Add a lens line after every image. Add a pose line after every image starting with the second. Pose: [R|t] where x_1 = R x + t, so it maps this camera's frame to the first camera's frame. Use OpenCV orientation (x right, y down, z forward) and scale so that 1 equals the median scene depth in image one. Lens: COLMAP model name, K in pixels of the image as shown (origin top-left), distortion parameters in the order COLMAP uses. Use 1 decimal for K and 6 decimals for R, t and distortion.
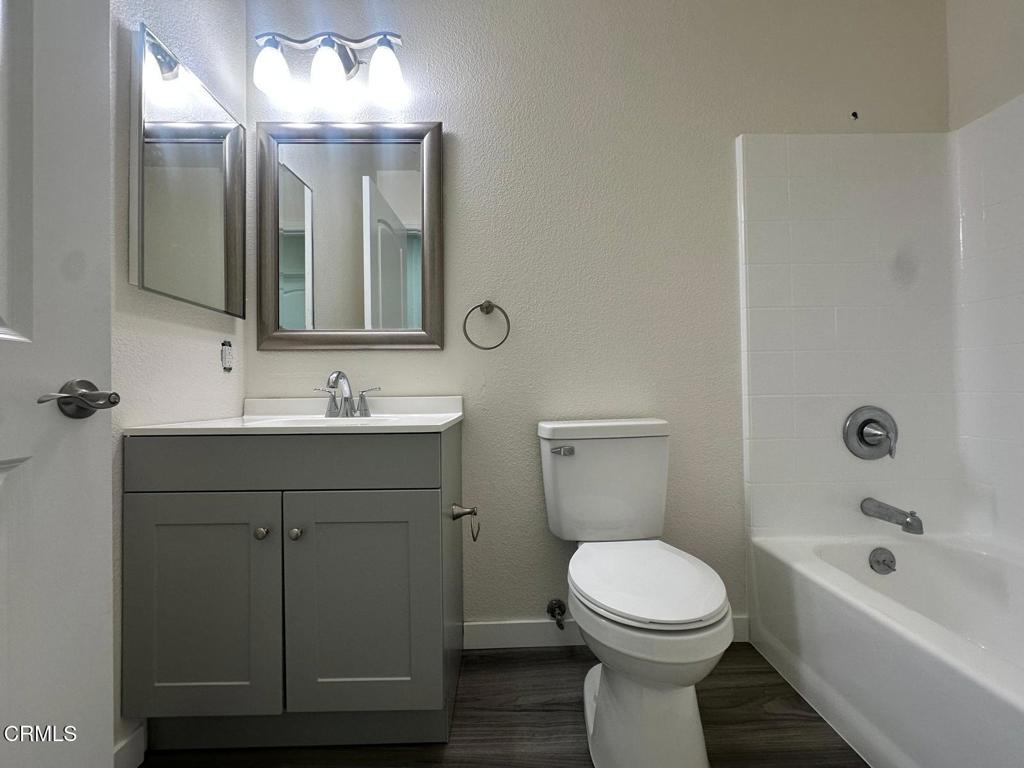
lens RADIAL K [[413.3, 0, 525.0], [0, 413.3, 387.7], [0, 0, 1]] dist [-0.000152, 0.000629]
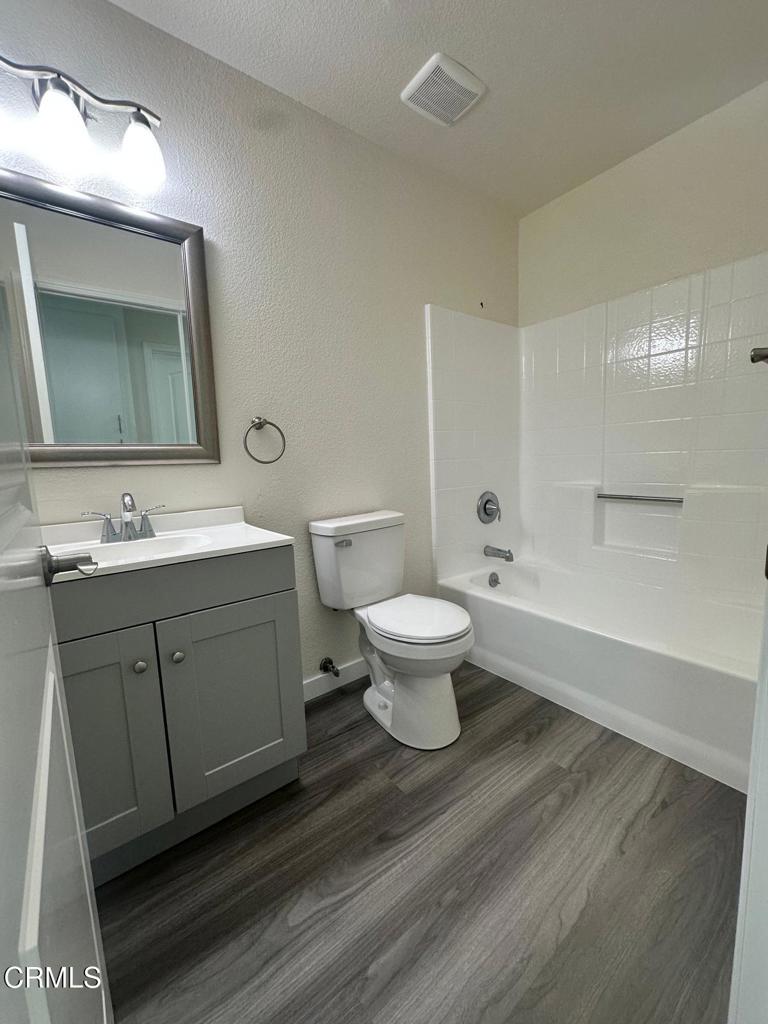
lens RADIAL K [[413.3, 0, 384.9], [0, 413.3, 511.7], [0, 0, 1]] dist [-0.000152, 0.000629]
pose [[0.801047, -0.092350, 0.591435, -0.509092], [0.020926, 0.991744, 0.126514, -0.097844], [-0.598236, -0.088967, 0.796366, -0.091282]]
